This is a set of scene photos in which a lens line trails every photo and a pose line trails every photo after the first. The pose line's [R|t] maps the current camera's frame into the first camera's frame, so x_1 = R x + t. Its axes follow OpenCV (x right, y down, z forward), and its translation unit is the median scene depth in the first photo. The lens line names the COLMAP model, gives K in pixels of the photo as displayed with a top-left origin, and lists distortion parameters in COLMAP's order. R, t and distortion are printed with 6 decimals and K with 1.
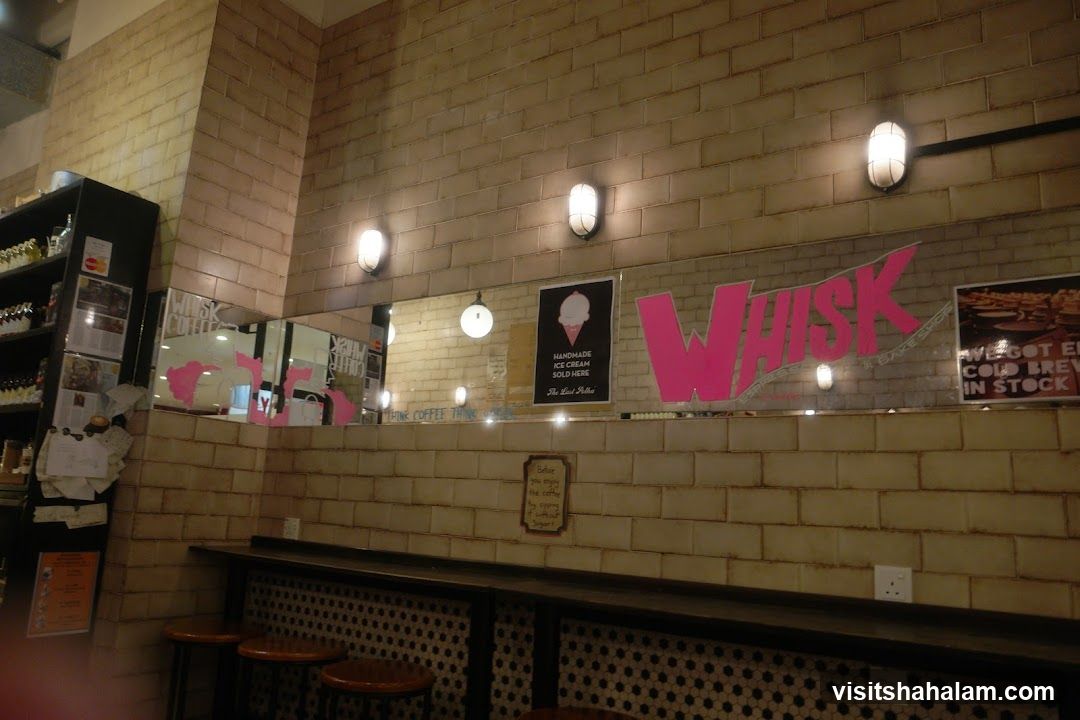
lens RADIAL K [[752.0, 0, 540.0], [0, 752.0, 360.0], [0, 0, 1]] dist [-0.006021, -0.002026]
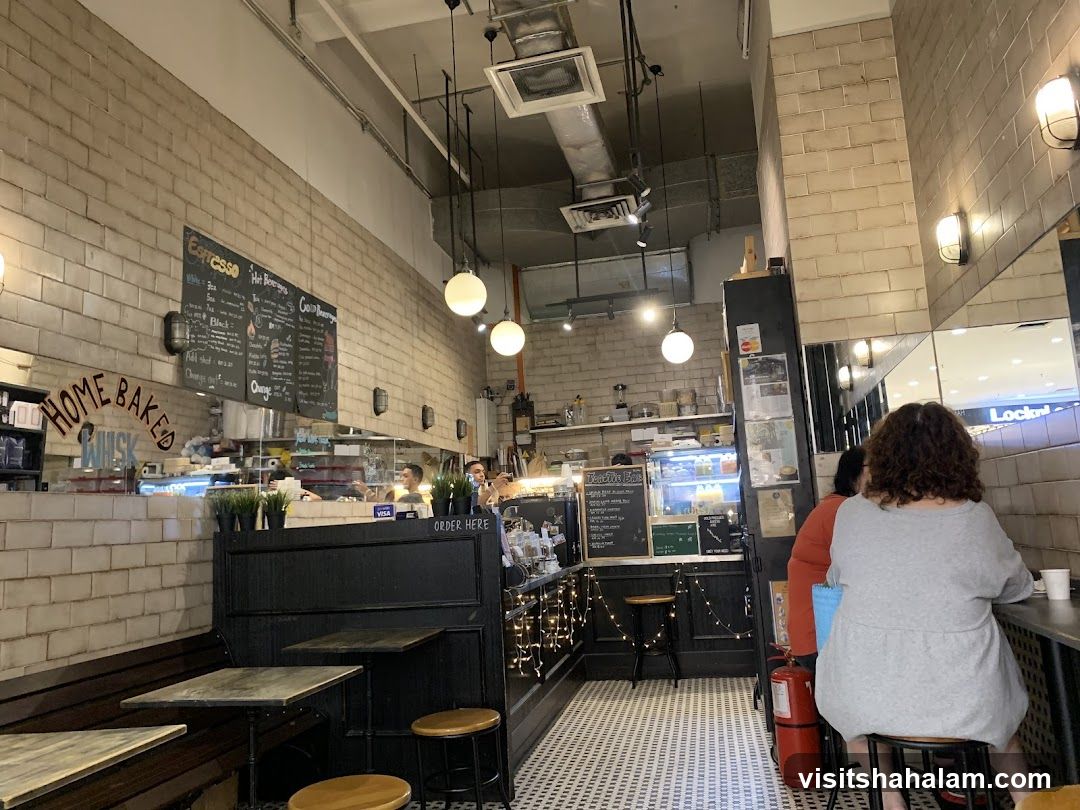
lens RADIAL K [[720.5, 0, 540.0], [0, 720.5, 405.0], [0, 0, 1]] dist [0.005139, 0.000402]
pose [[0.327187, -0.217510, -0.919586, 0.346646], [0.240838, 0.960206, -0.141428, 0.047802], [0.913754, -0.175198, 0.366551, 0.241340]]
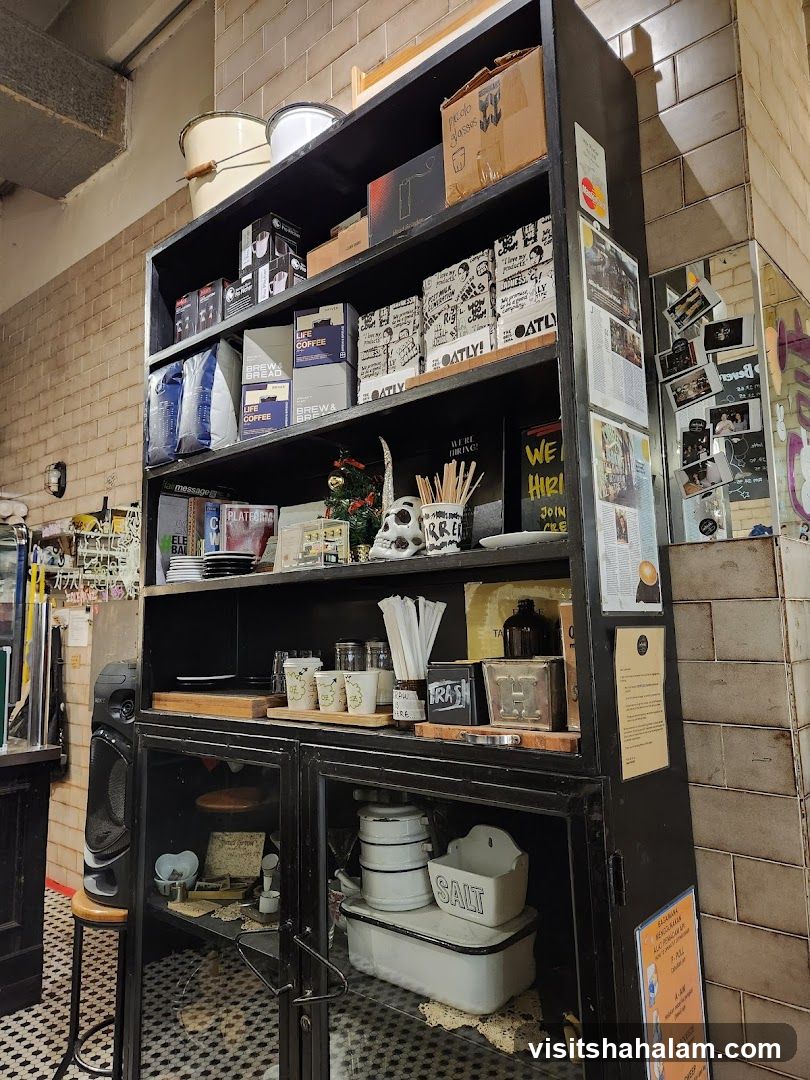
lens RADIAL K [[765.1, 0, 405.0], [0, 765.1, 540.0], [0, 0, 1]] dist [0.002083, -0.000262]
pose [[0.988110, -0.088041, -0.126048, -0.651124], [0.096026, 0.993645, 0.058730, 0.024123], [0.120076, -0.070135, 0.990284, 0.556733]]
